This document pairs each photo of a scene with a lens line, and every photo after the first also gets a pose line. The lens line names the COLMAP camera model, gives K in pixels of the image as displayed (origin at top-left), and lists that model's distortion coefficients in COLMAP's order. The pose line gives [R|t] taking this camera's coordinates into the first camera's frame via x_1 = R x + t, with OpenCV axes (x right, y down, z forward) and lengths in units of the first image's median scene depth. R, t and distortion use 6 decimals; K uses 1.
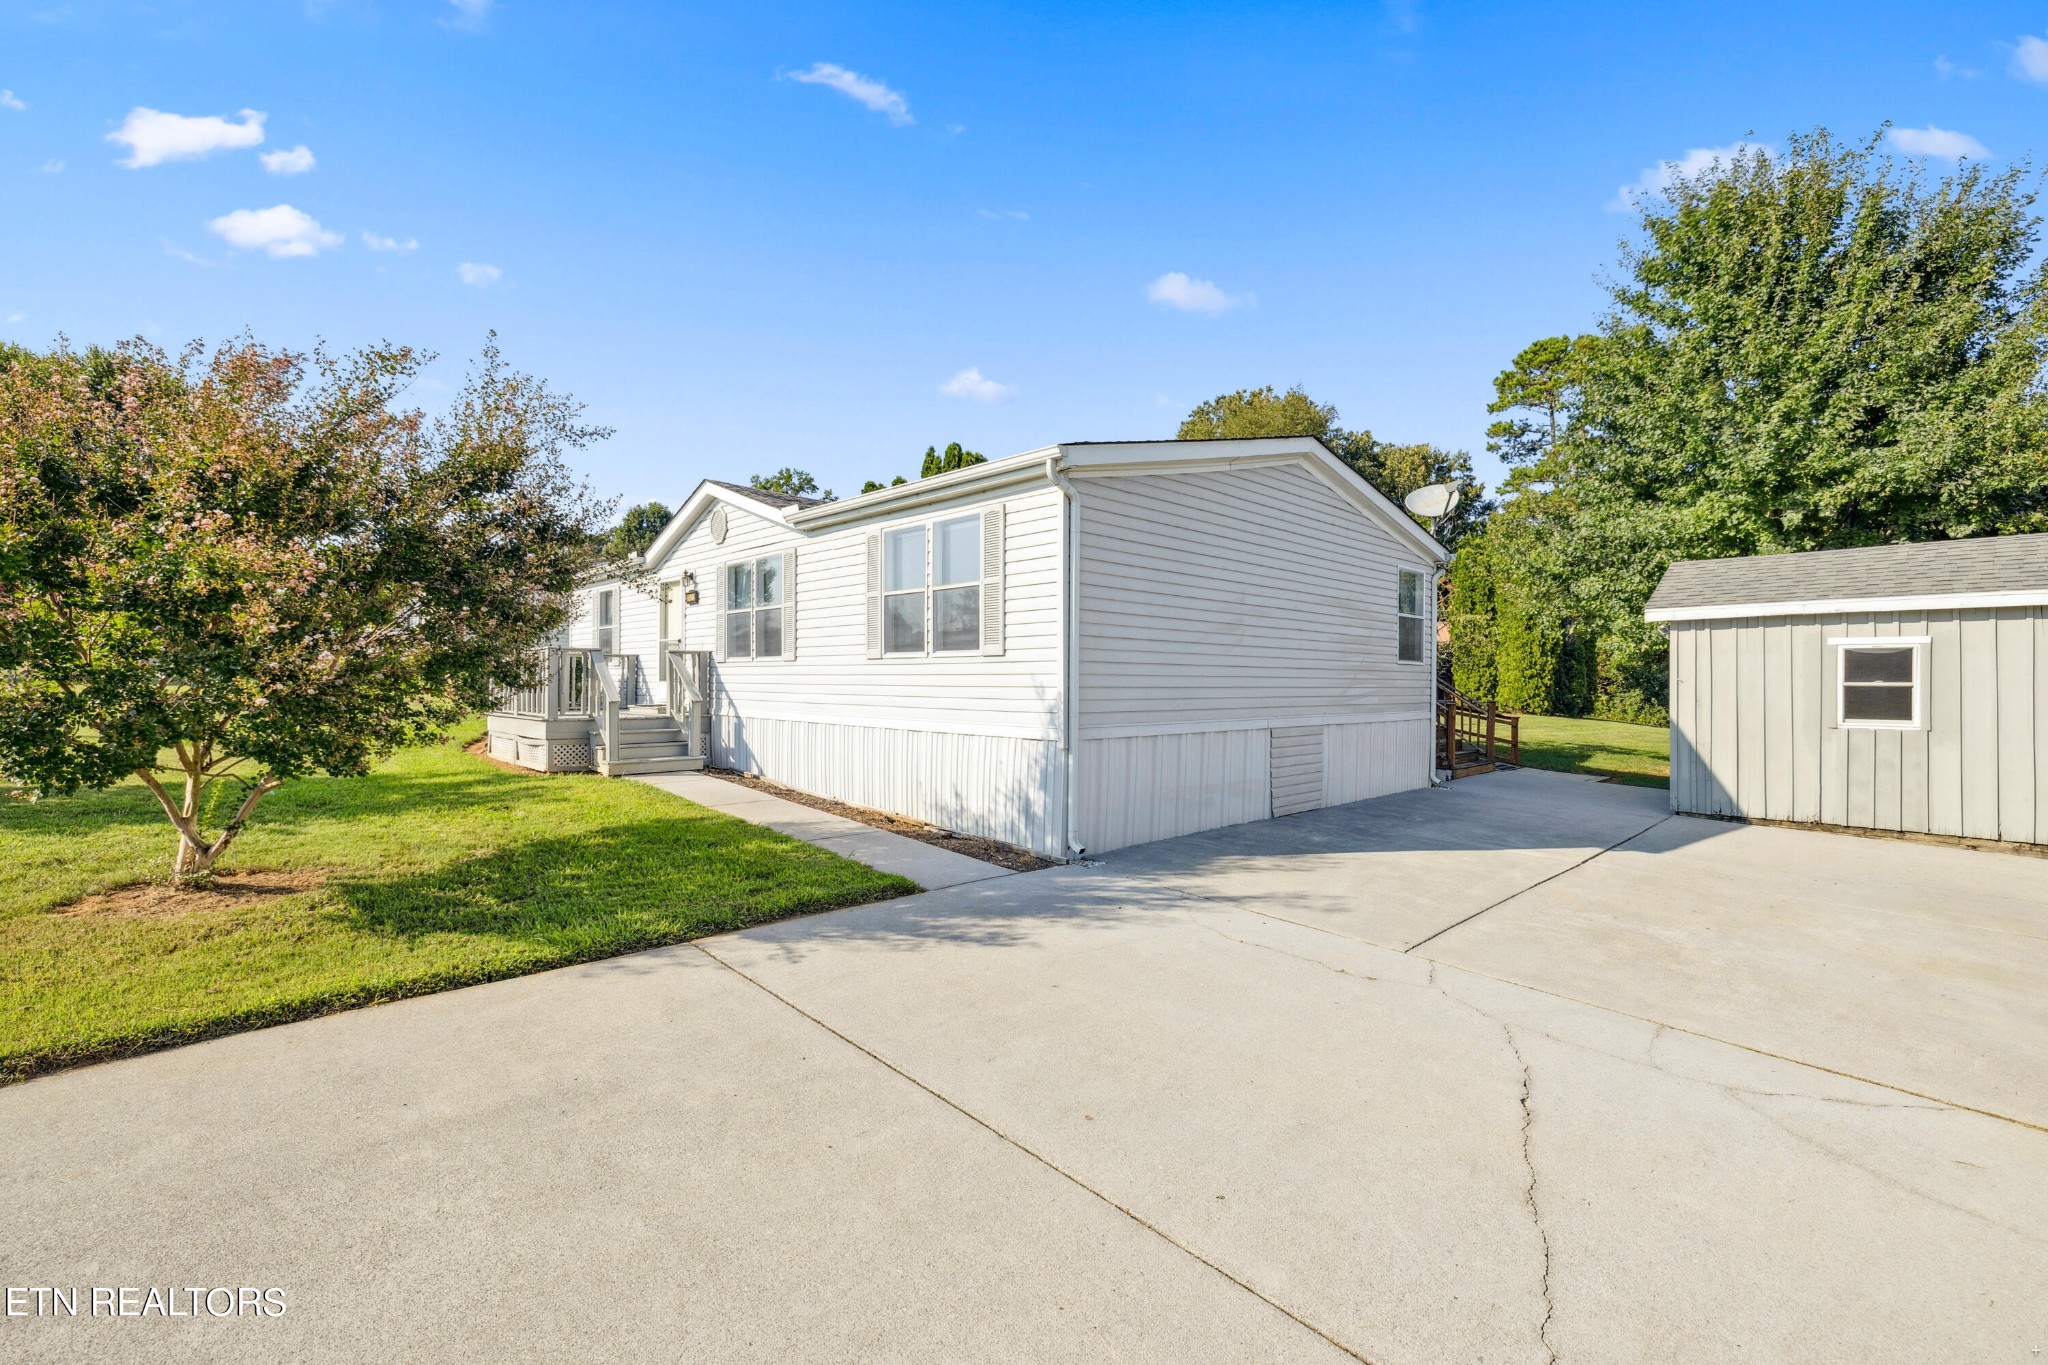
lens RADIAL K [[864.8, 0, 1015.5], [0, 864.8, 674.3], [0, 0, 1]] dist [-0.003363, -0.001303]
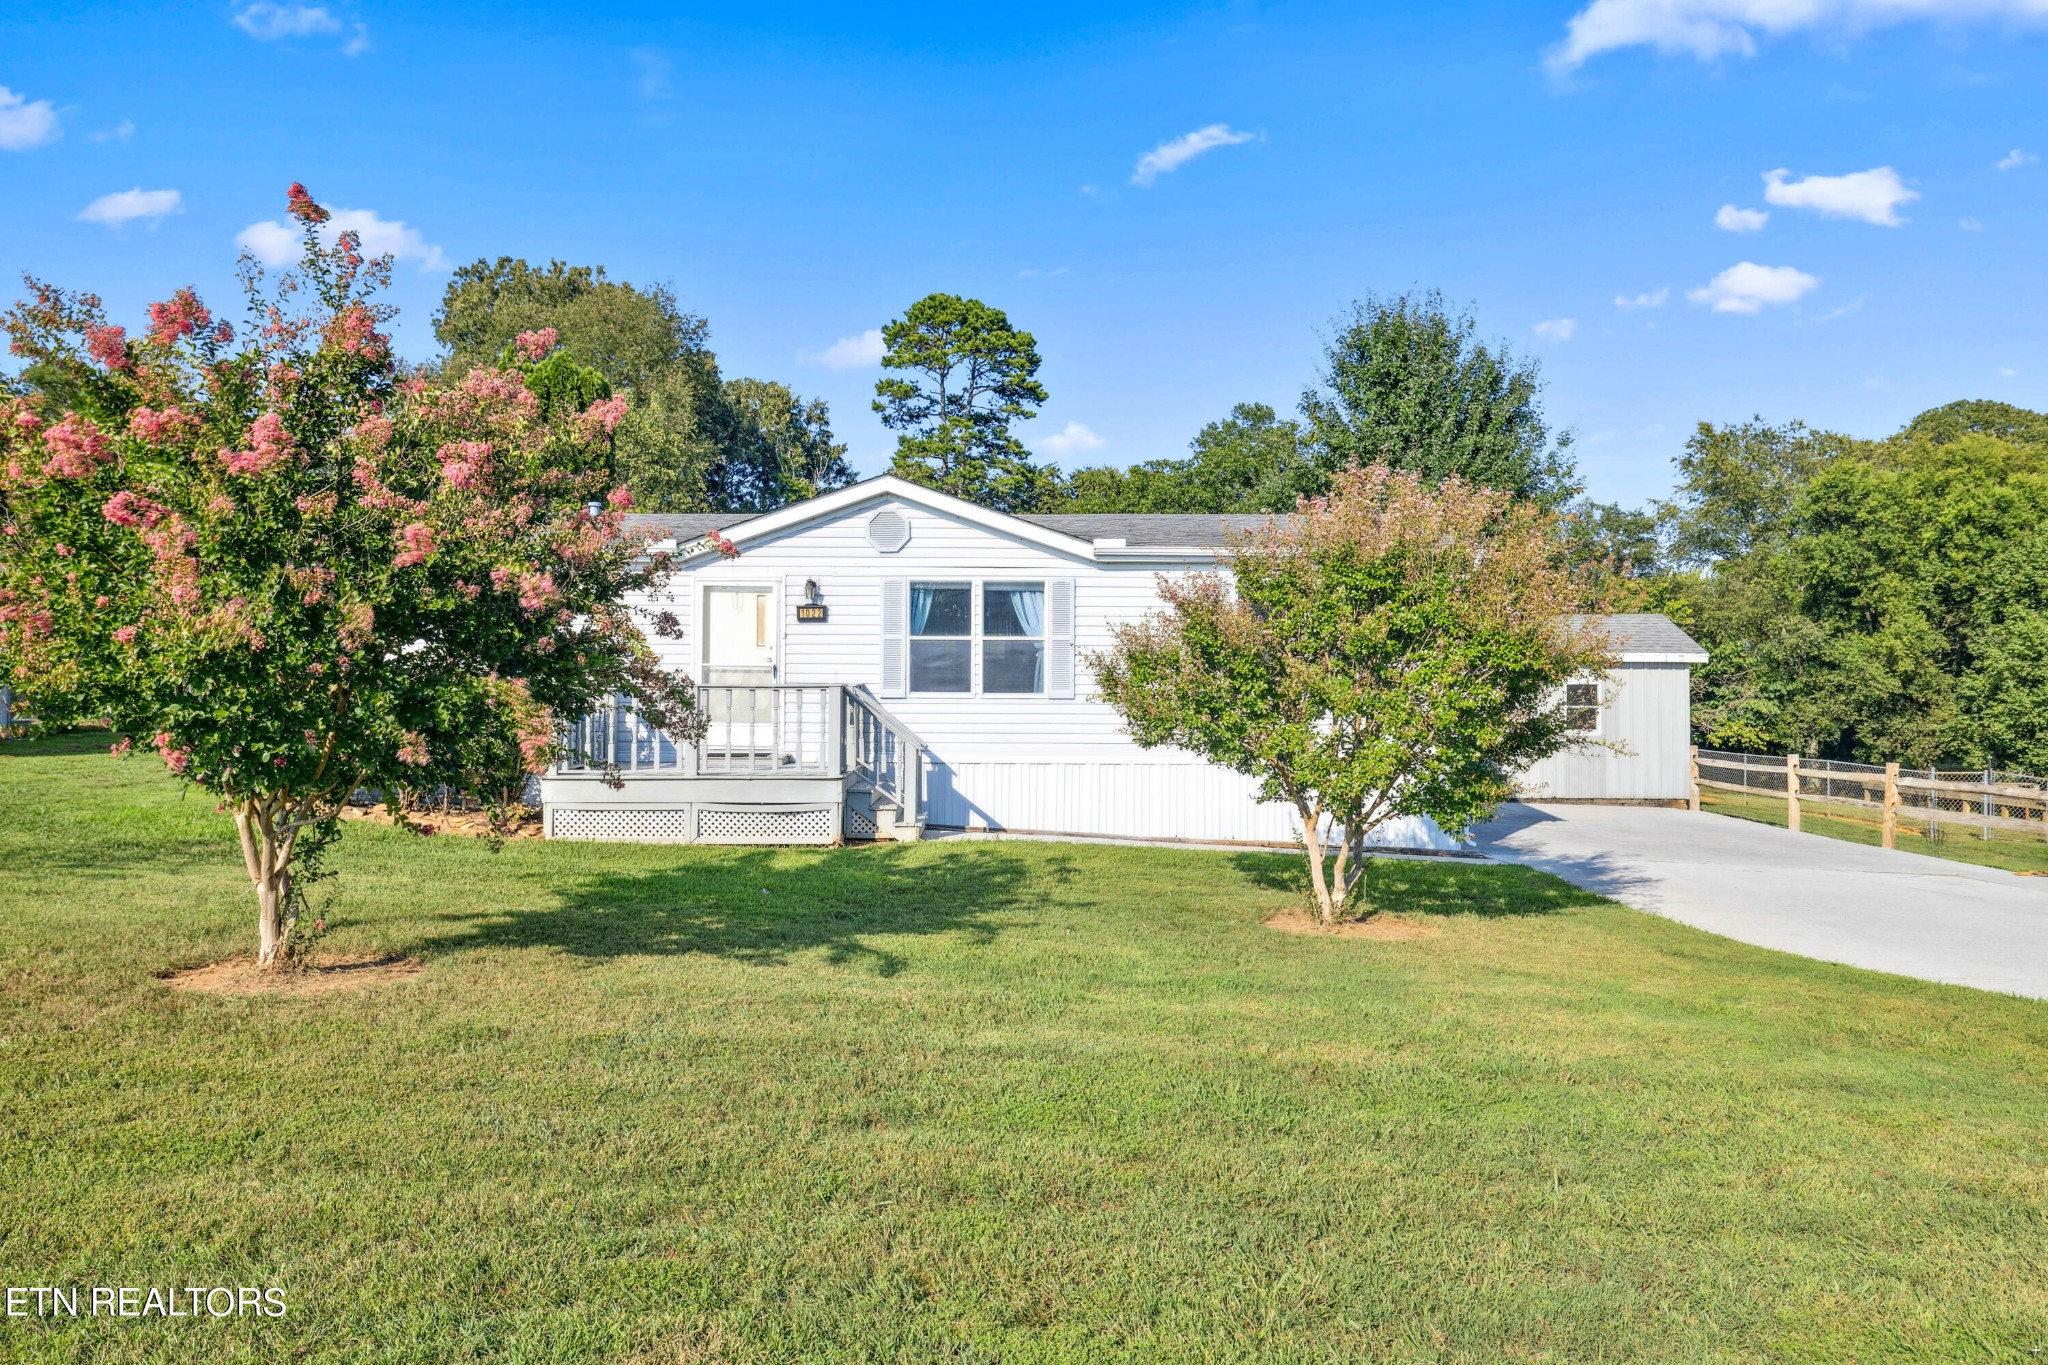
lens RADIAL K [[1316.7, 0, 1026.2], [0, 1316.7, 680.2], [0, 0, 1]] dist [-0.011150, -0.000550]
pose [[0.694915, -0.002230, 0.719089, -1.128581], [-0.004840, 0.999958, 0.007778, -0.039995], [-0.719076, -0.008885, 0.694875, 0.048318]]
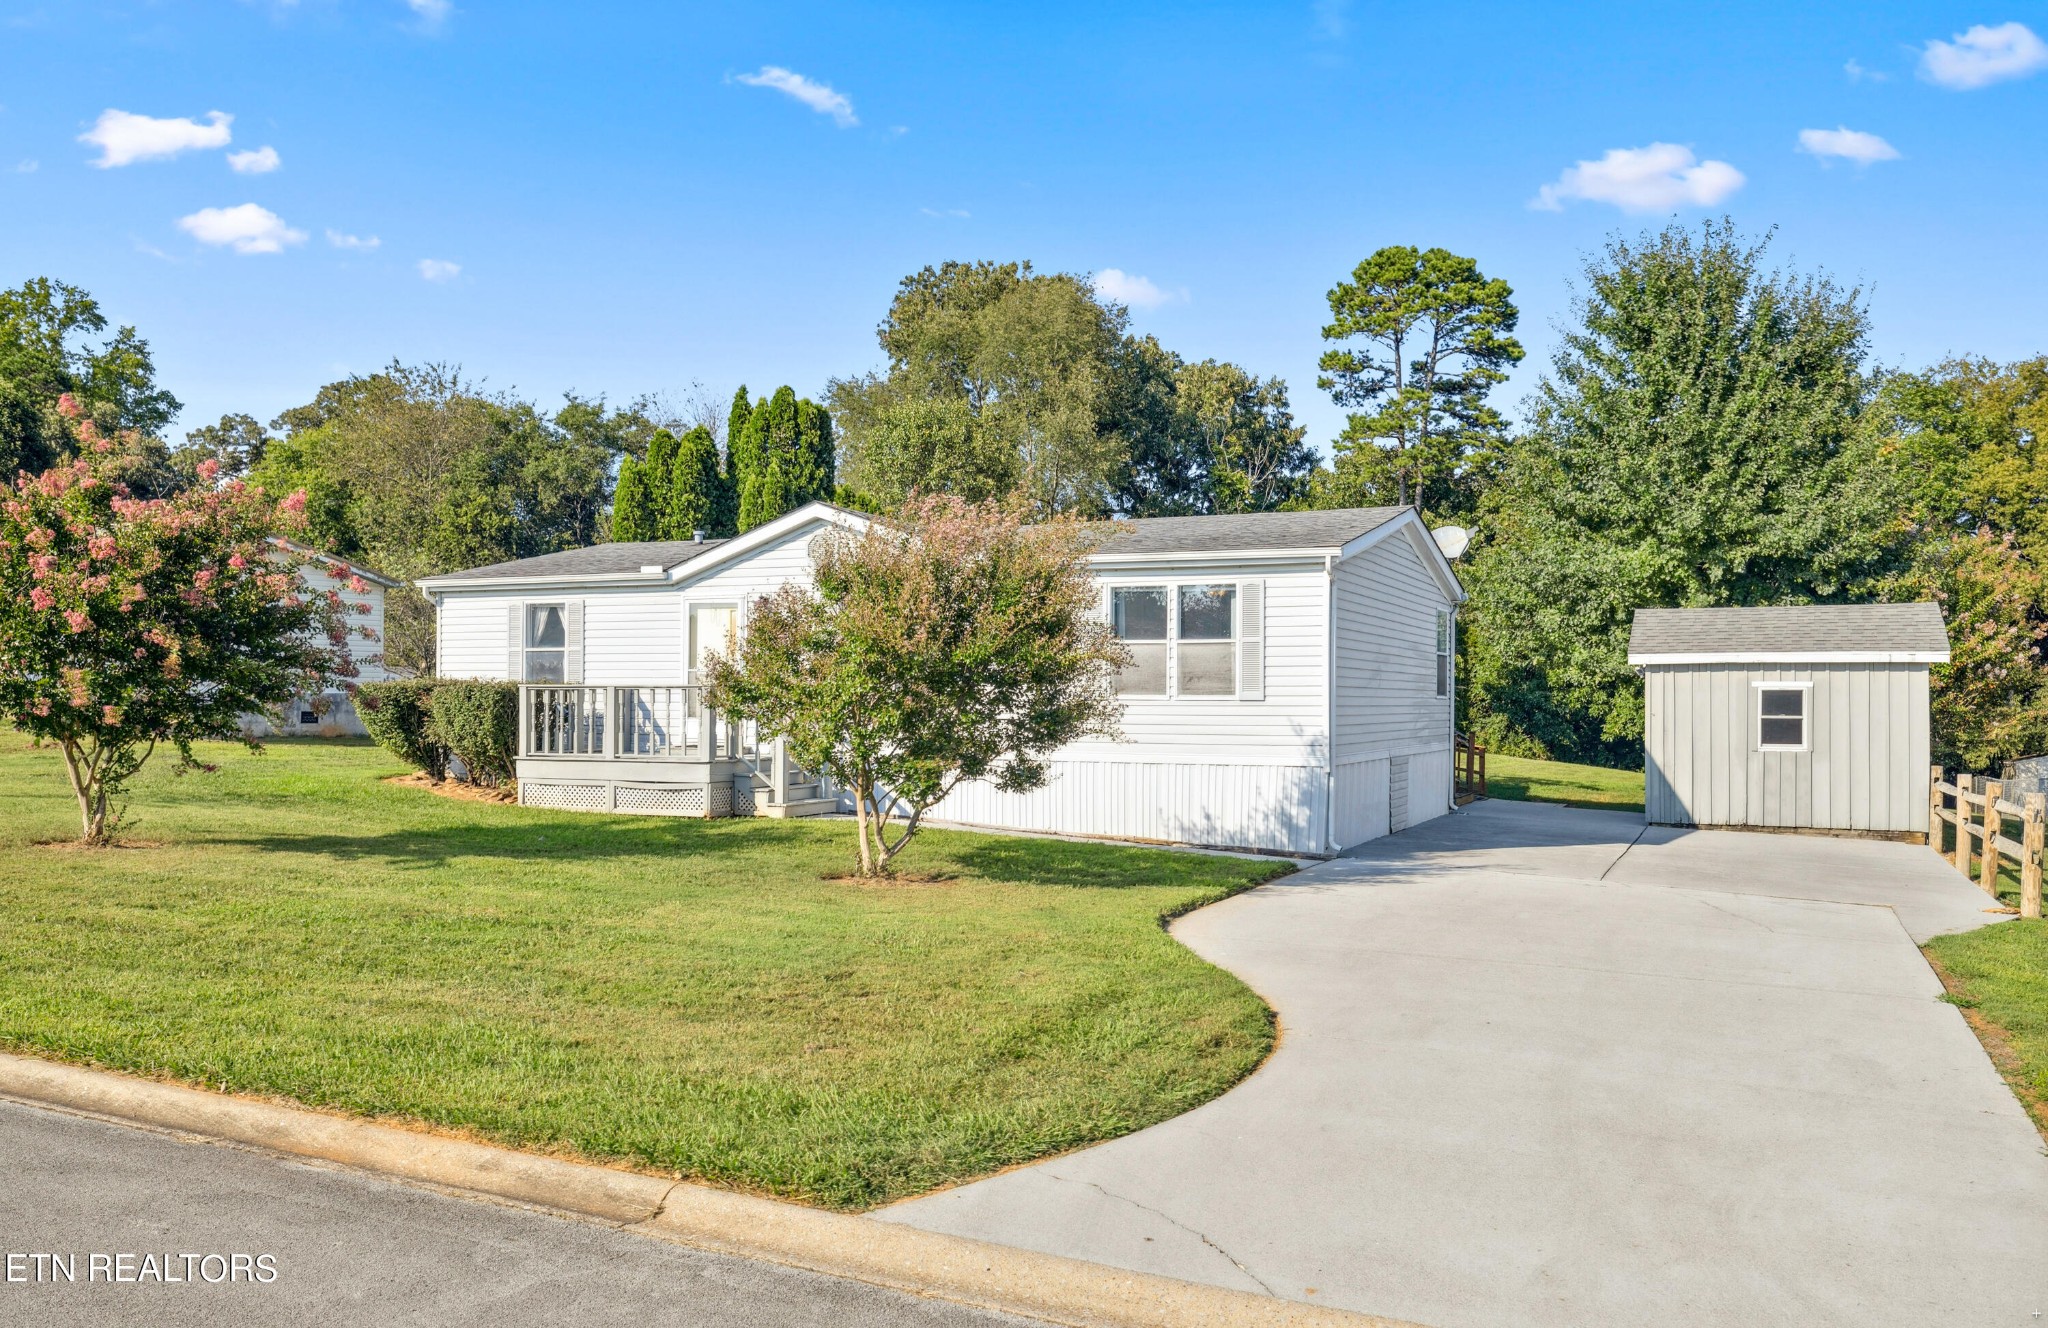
lens RADIAL K [[1579.5, 0, 1026.1], [0, 1579.5, 673.9], [0, 0, 1]] dist [-0.014096, 0.006430]
pose [[0.929375, 0.003865, 0.369117, -0.755160], [-0.001359, 0.999974, -0.007049, -0.028162], [-0.369135, 0.006050, 0.929356, -0.637959]]
